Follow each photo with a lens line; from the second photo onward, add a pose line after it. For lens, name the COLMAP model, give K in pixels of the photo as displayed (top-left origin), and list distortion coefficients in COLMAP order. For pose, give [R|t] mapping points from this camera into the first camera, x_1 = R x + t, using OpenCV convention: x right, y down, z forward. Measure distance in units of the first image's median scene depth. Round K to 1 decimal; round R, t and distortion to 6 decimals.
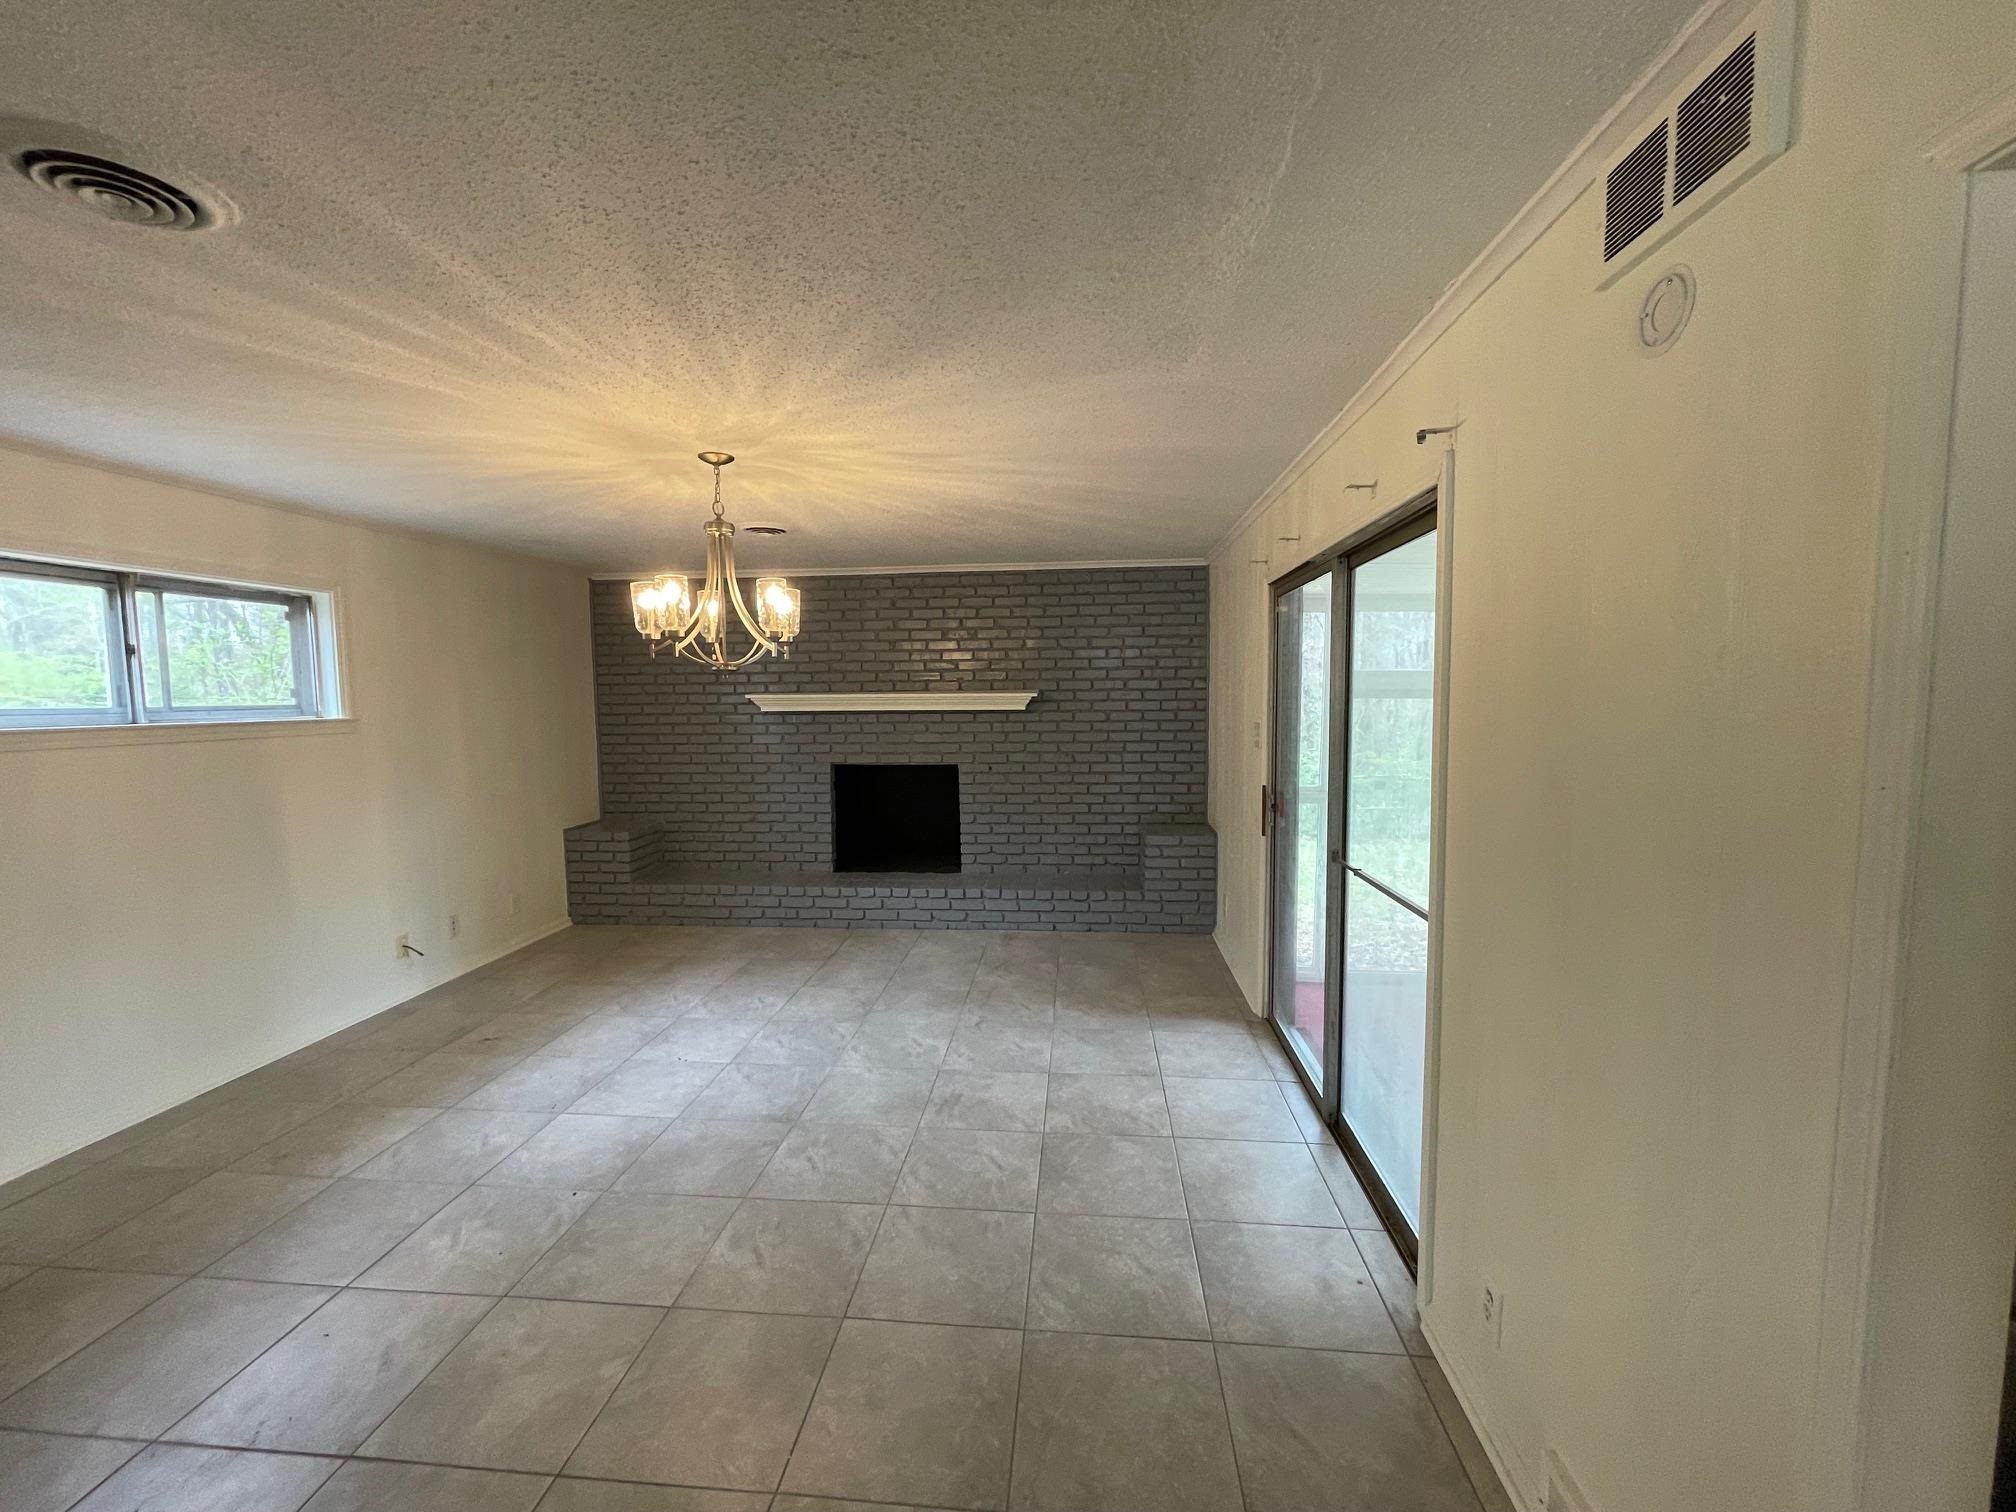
lens RADIAL K [[821.5, 0, 1008.0], [0, 821.5, 756.0], [0, 0, 1]] dist [0.000913, -0.000642]
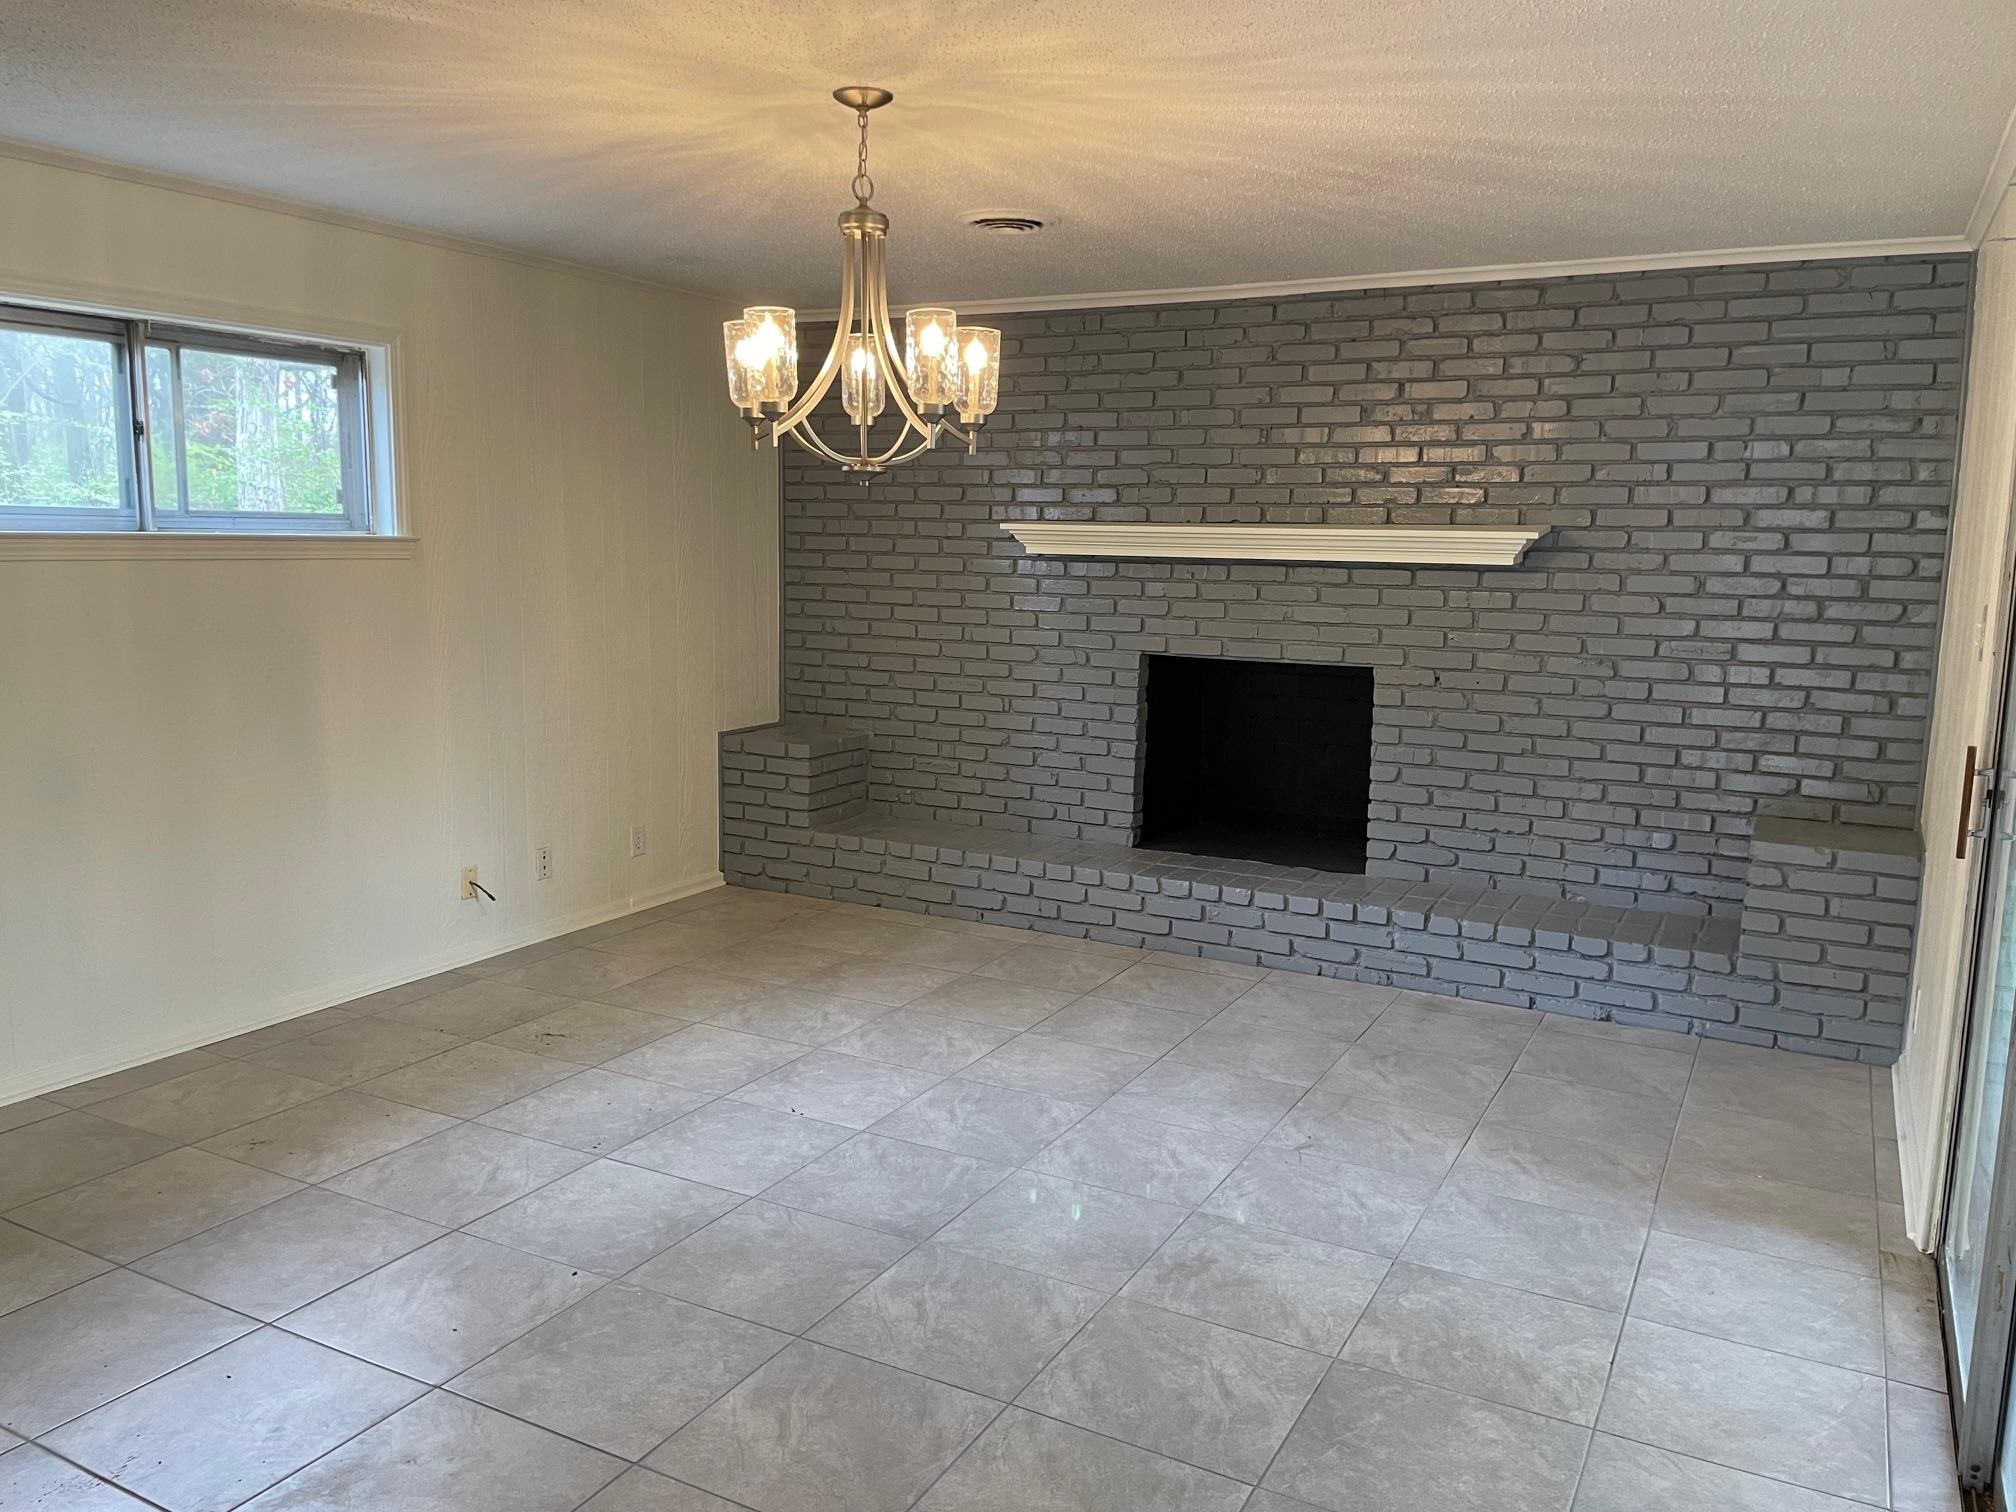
lens RADIAL K [[1531.3, 0, 988.6], [0, 1531.3, 754.0], [0, 0, 1]] dist [0.105468, -0.138719]
pose [[0.919435, 0.083806, -0.384208, 0.118554], [-0.058338, 0.995285, 0.077490, 0.004120], [0.388891, -0.048833, 0.919989, 0.006939]]
